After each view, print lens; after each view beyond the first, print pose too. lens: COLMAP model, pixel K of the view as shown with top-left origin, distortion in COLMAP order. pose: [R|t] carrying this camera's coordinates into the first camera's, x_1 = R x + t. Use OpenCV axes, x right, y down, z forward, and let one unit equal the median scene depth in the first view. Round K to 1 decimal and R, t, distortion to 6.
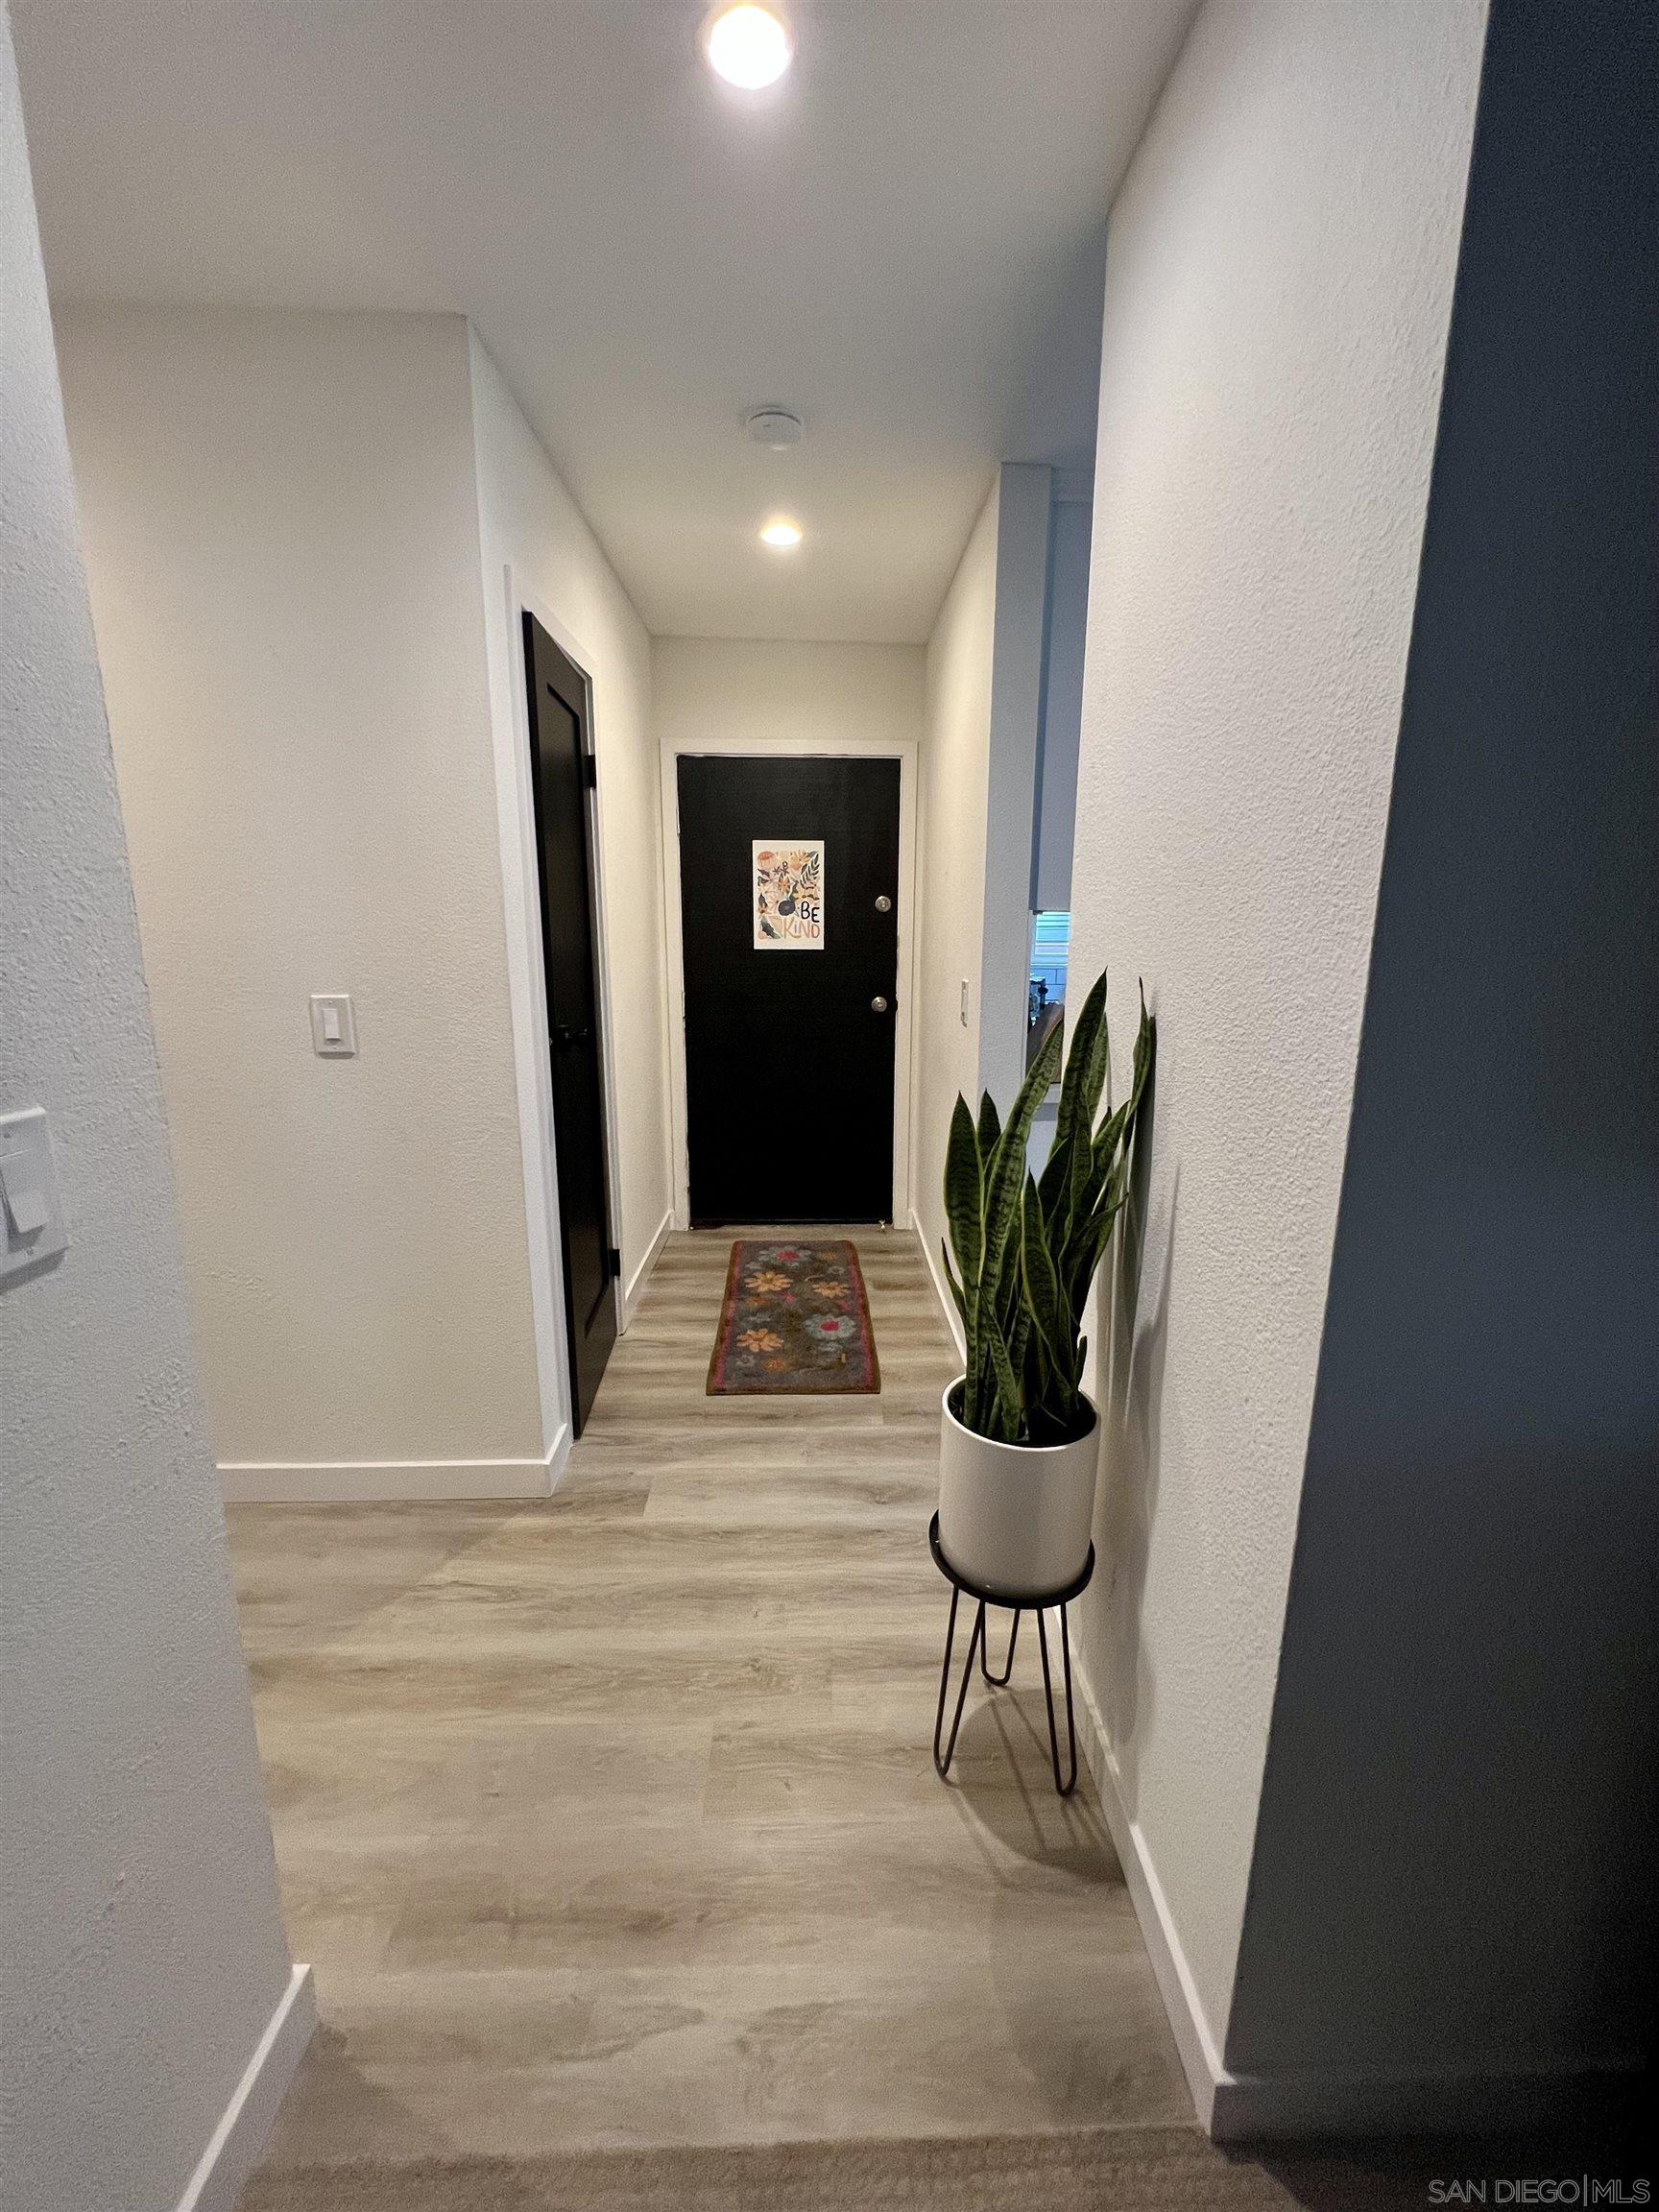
lens RADIAL K [[891.9, 0, 830.1], [0, 891.9, 1100.7], [0, 0, 1]] dist [-0.002117, -0.000016]
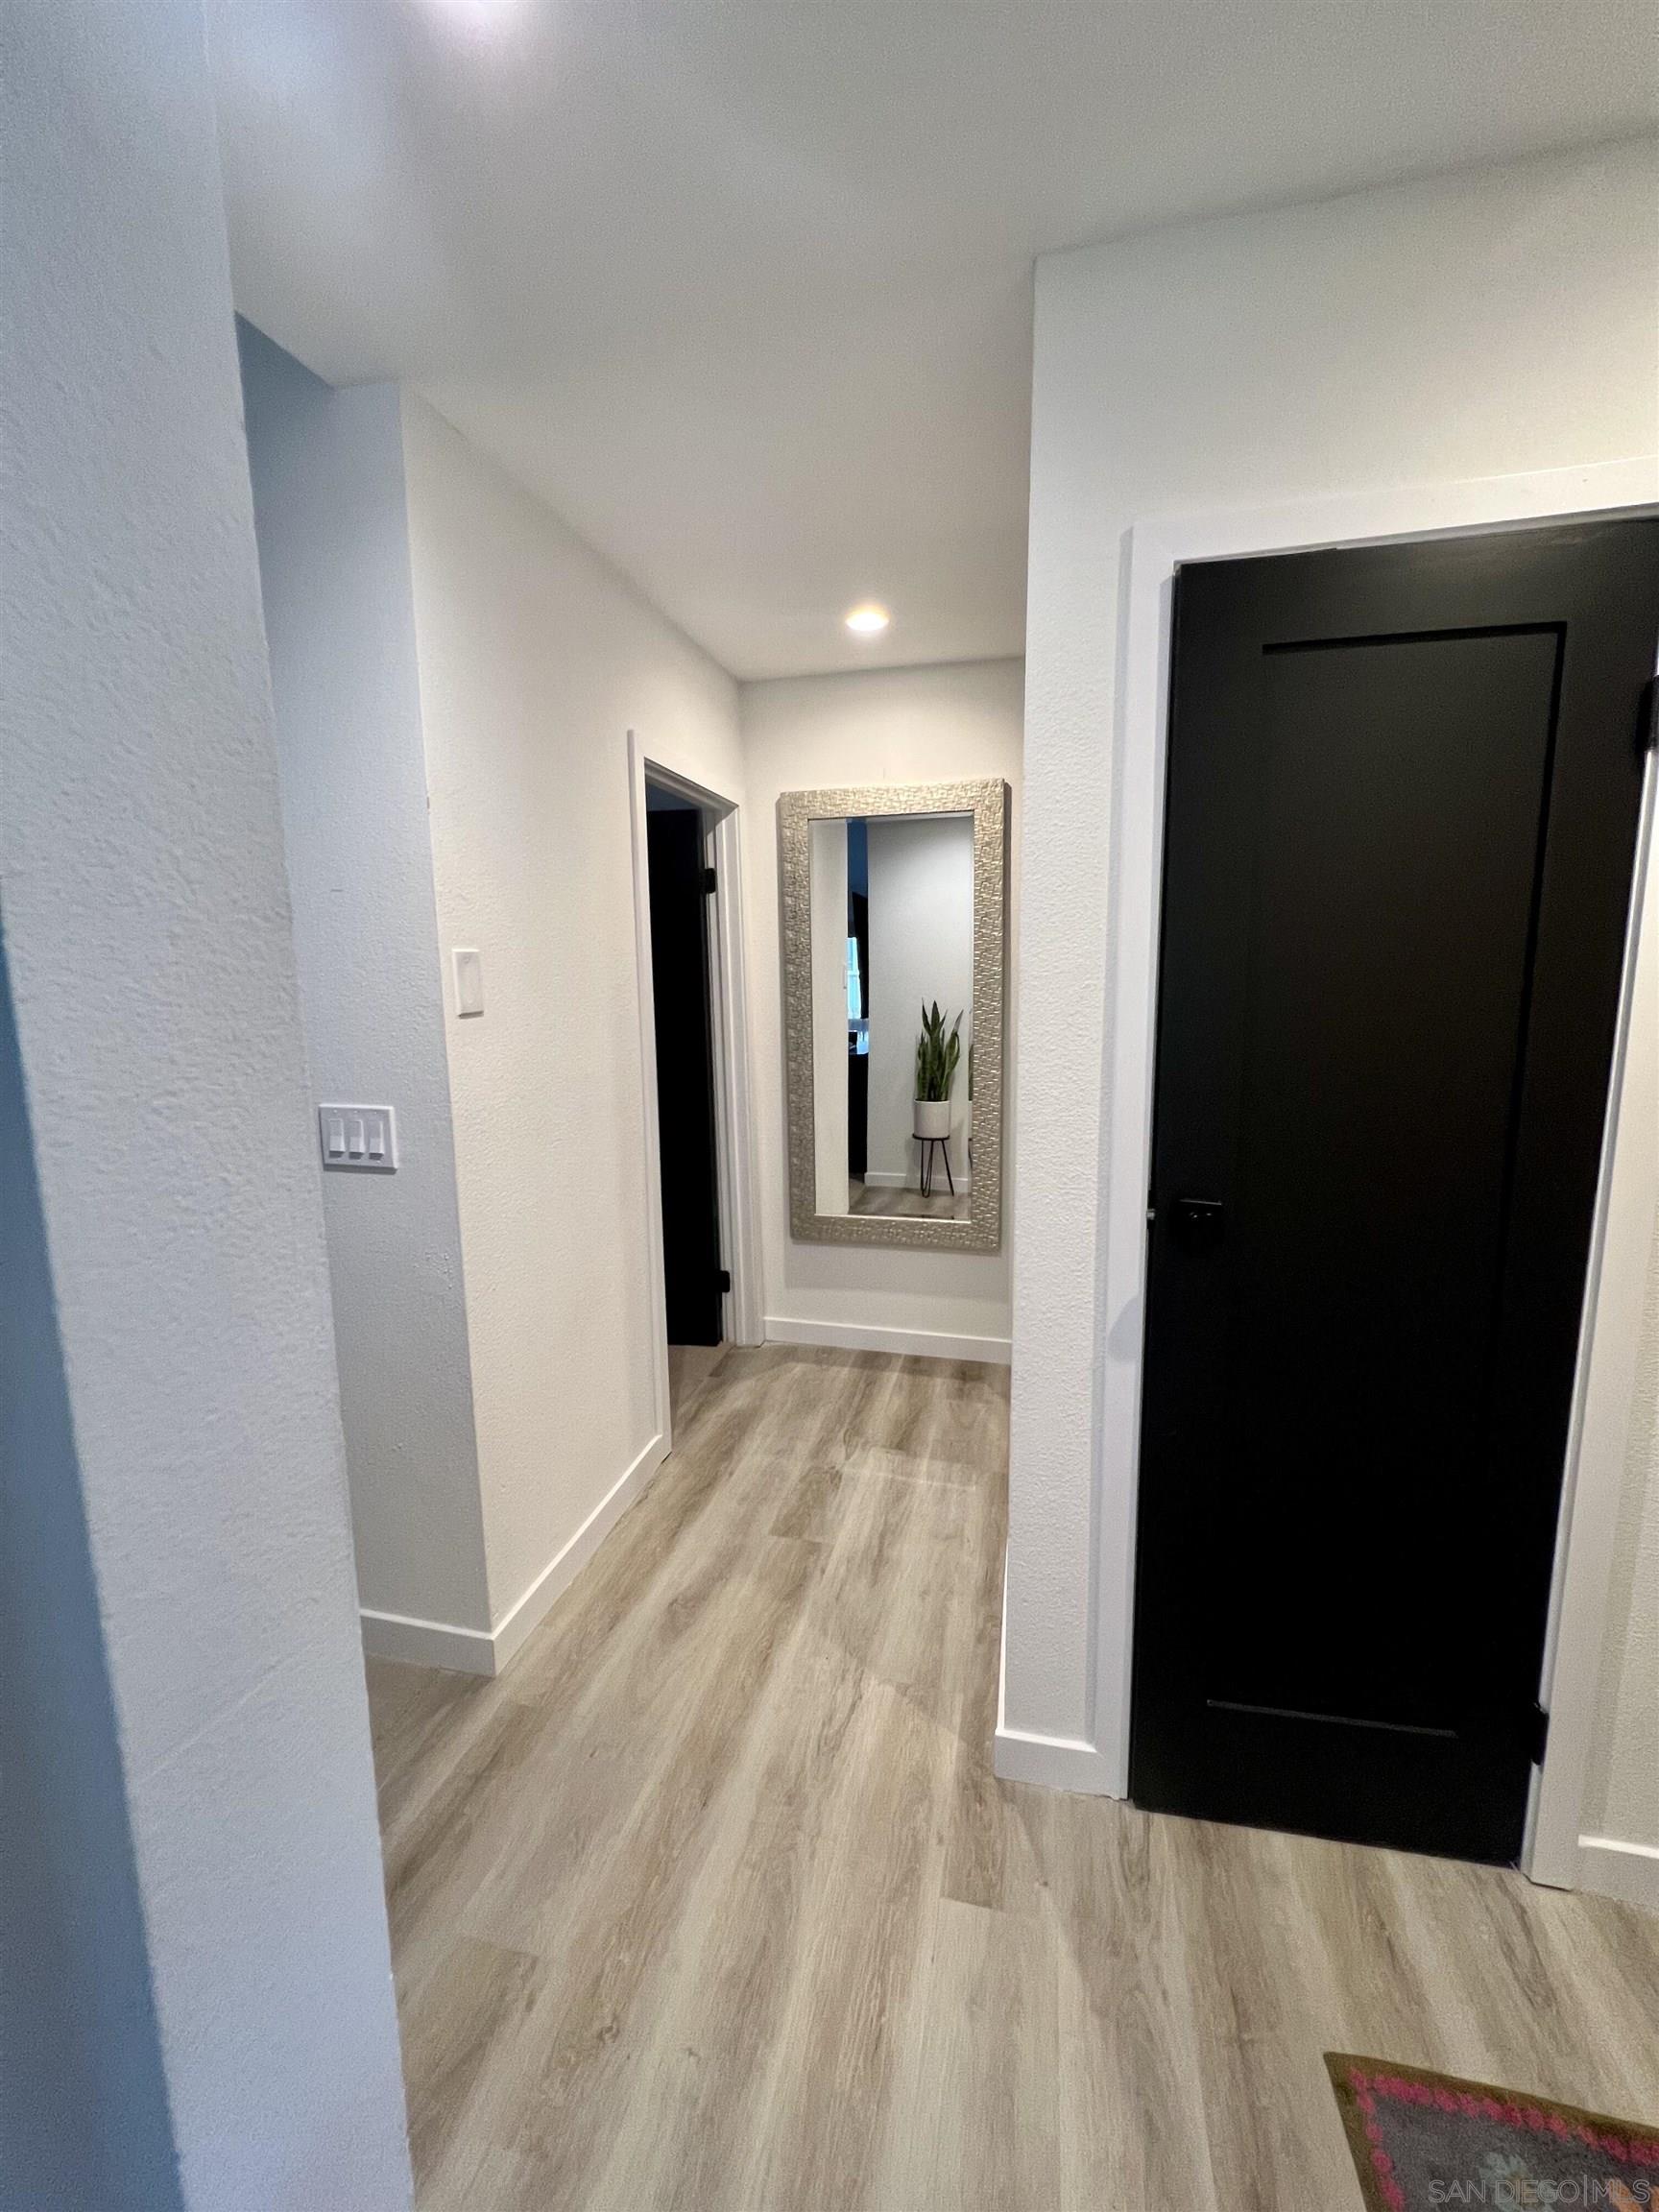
lens RADIAL K [[891.9, 0, 827.3], [0, 891.9, 1101.3], [0, 0, 1]] dist [-0.002117, -0.000016]
pose [[-0.256775, 0.140243, -0.956242, 0.421918], [-0.195755, 0.961361, 0.193559, -0.257318], [0.946439, 0.236890, -0.219400, 1.046576]]
